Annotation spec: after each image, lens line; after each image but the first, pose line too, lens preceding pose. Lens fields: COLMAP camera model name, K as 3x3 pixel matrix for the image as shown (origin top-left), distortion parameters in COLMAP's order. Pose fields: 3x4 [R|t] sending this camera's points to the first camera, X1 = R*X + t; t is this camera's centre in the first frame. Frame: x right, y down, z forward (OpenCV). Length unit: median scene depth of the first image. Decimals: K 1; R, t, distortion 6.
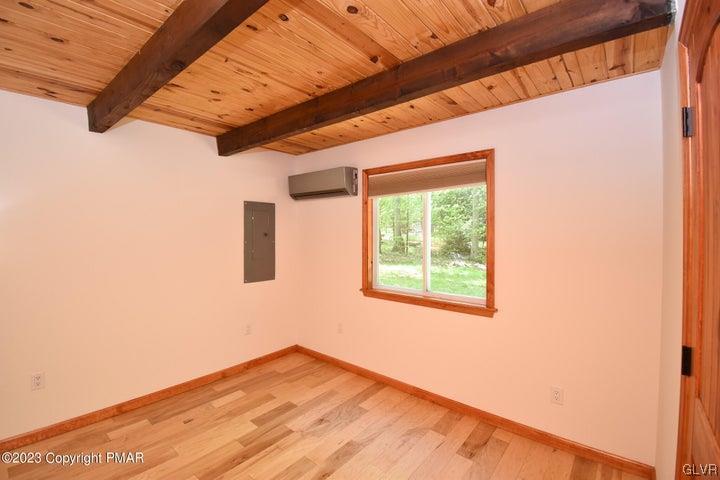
lens RADIAL K [[290.6, 0, 363.1], [0, 290.6, 234.7], [0, 0, 1]] dist [-0.048814, -0.000065]
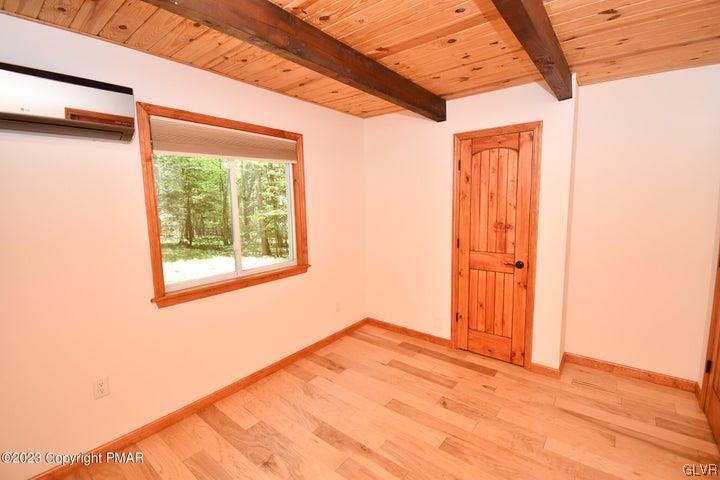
lens RADIAL K [[290.6, 0, 363.1], [0, 290.6, 234.7], [0, 0, 1]] dist [-0.048814, -0.000065]
pose [[0.023311, -0.116554, 0.992911, -0.746233], [0.022200, 0.992996, 0.116043, -0.014793], [-0.999482, 0.019338, 0.025736, 0.679853]]
